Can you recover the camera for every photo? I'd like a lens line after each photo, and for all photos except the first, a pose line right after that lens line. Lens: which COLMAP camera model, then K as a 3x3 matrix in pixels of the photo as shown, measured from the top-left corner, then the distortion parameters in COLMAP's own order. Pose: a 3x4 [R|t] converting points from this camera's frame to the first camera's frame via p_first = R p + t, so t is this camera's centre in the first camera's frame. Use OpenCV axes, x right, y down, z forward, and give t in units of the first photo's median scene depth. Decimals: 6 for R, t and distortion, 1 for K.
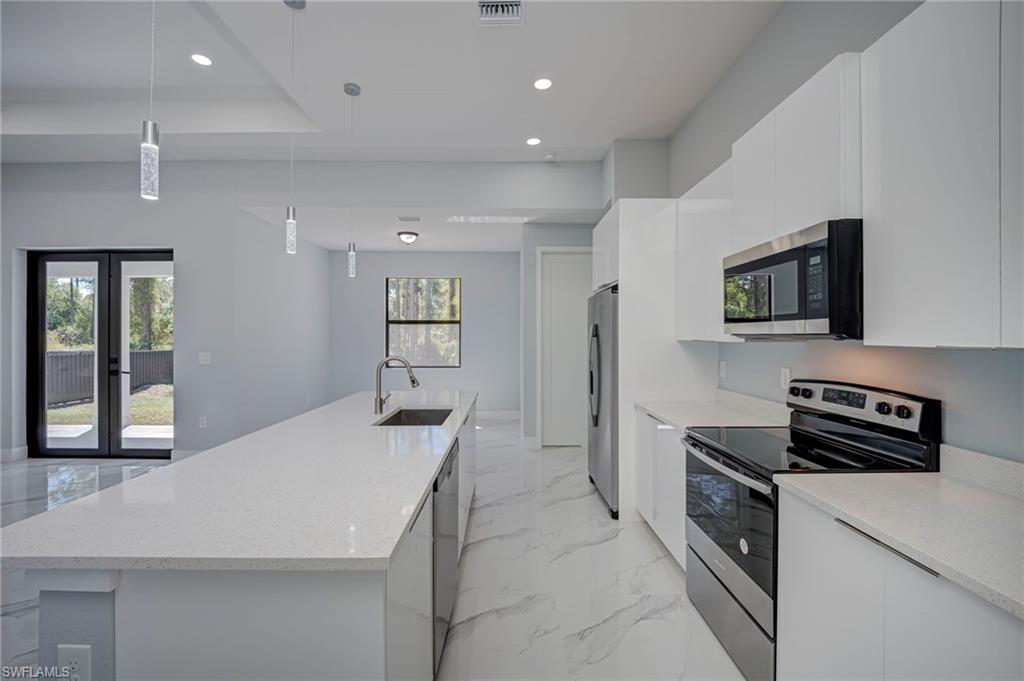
lens RADIAL K [[424.3, 0, 507.8], [0, 424.3, 334.8], [0, 0, 1]] dist [0.003637, -0.011588]
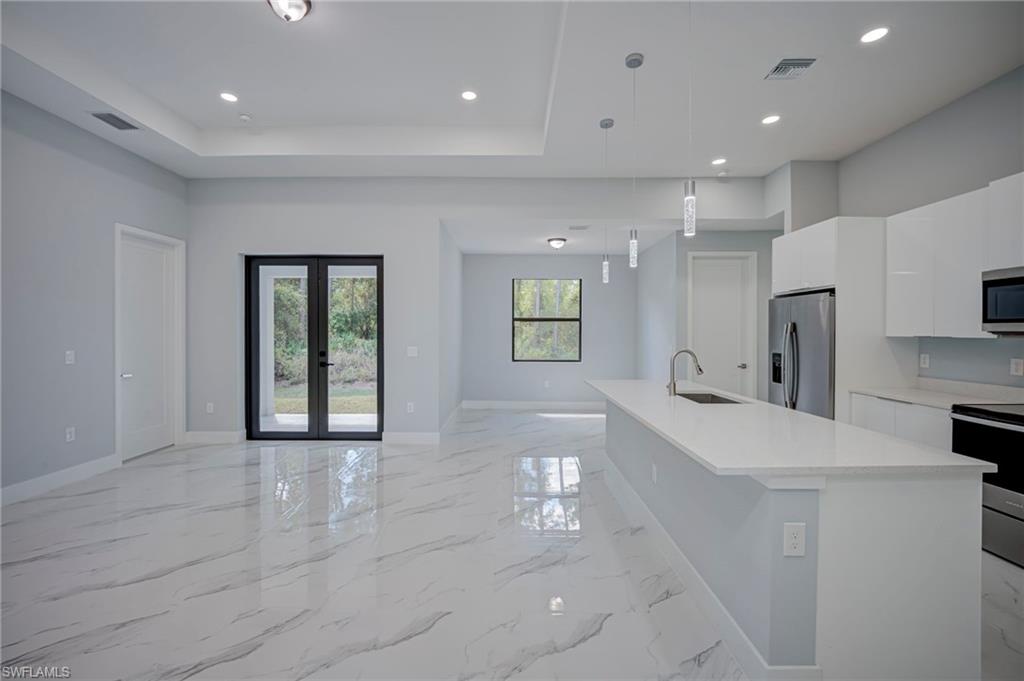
lens RADIAL K [[424.3, 0, 507.8], [0, 424.3, 334.8], [0, 0, 1]] dist [0.003637, -0.011588]
pose [[0.999926, 0.001850, -0.012008, -0.432053], [-0.001744, 0.999960, 0.008824, -0.000235], [0.012023, -0.008802, 0.999889, -0.130880]]
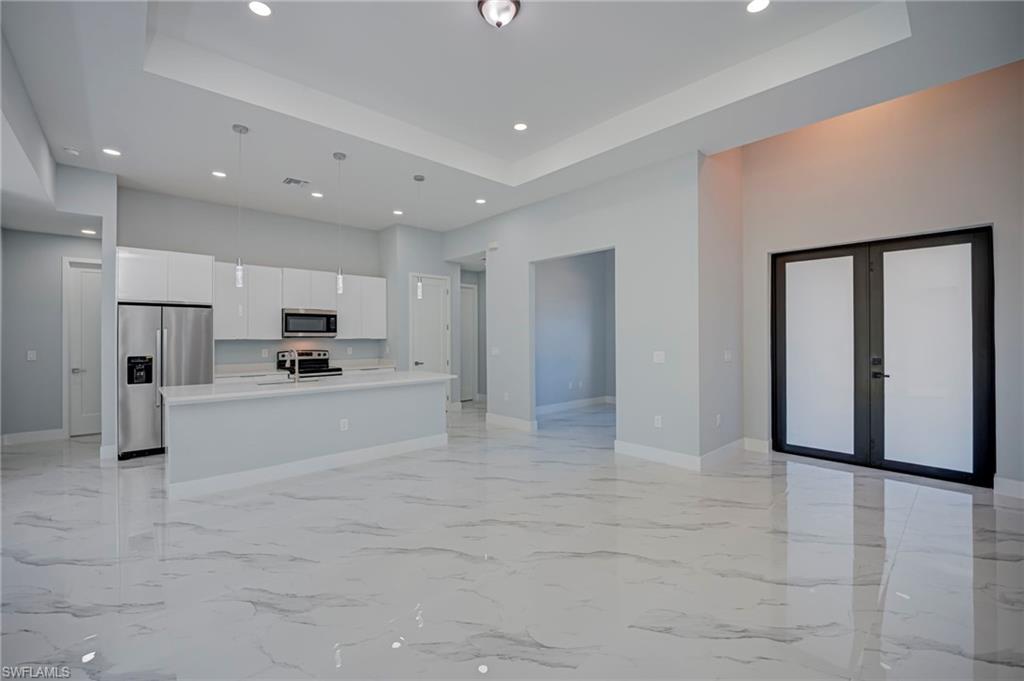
lens RADIAL K [[424.3, 0, 507.8], [0, 424.3, 334.8], [0, 0, 1]] dist [0.003637, -0.011588]
pose [[-0.668197, 0.005618, 0.743963, -1.201620], [0.001531, 0.999980, -0.006176, 0.003704], [-0.743983, -0.002988, -0.668192, 0.850372]]
